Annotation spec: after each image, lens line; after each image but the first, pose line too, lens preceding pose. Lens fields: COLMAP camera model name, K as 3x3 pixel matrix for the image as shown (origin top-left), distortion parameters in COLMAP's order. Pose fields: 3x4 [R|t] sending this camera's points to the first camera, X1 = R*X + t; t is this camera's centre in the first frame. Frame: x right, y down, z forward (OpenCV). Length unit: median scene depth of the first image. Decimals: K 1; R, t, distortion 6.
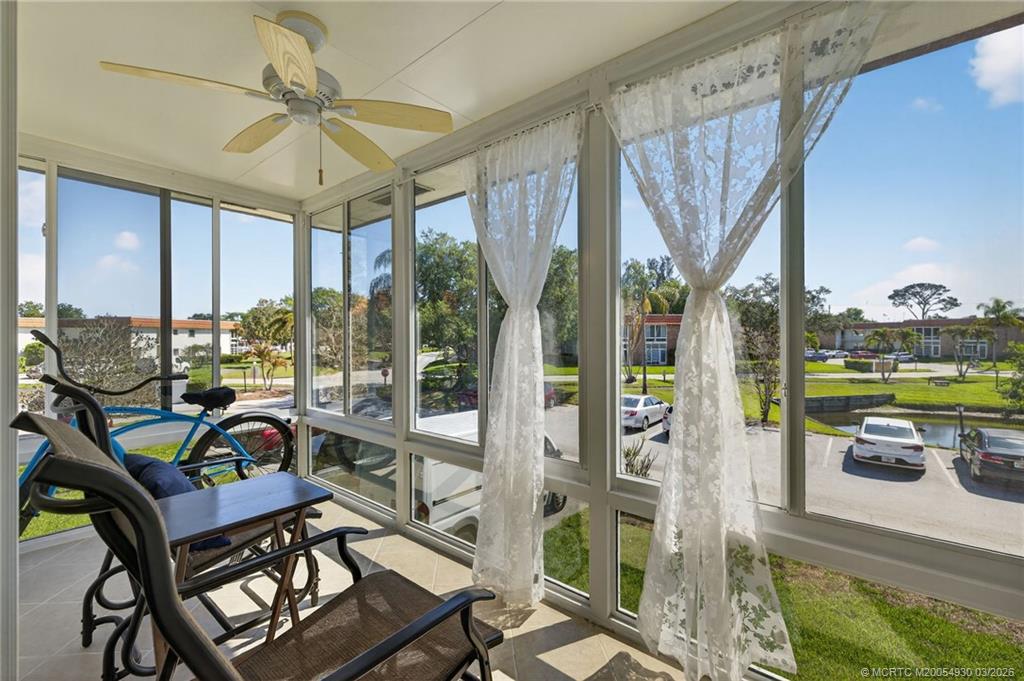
lens RADIAL K [[423.1, 0, 504.3], [0, 423.1, 331.0], [0, 0, 1]] dist [0.000278, -0.000007]
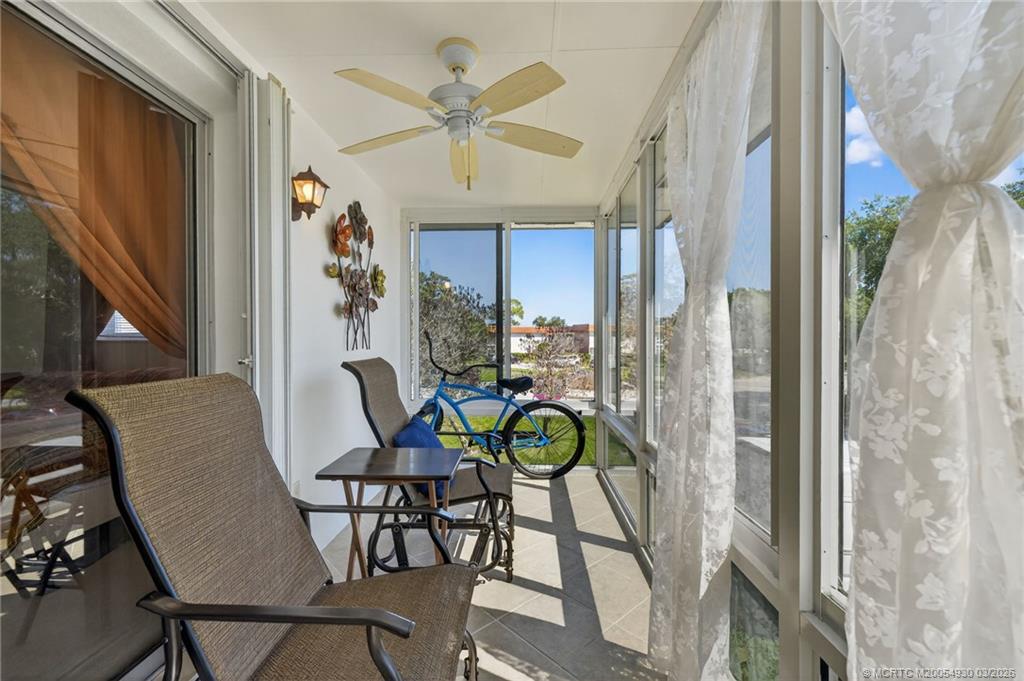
lens RADIAL K [[420.3, 0, 507.4], [0, 420.3, 336.1], [0, 0, 1]] dist [0.000797, -0.000236]
pose [[0.613533, -0.006207, -0.789645, 0.261284], [0.012063, 0.999926, 0.001513, 0.015113], [0.789577, -0.010454, 0.613563, 0.227862]]
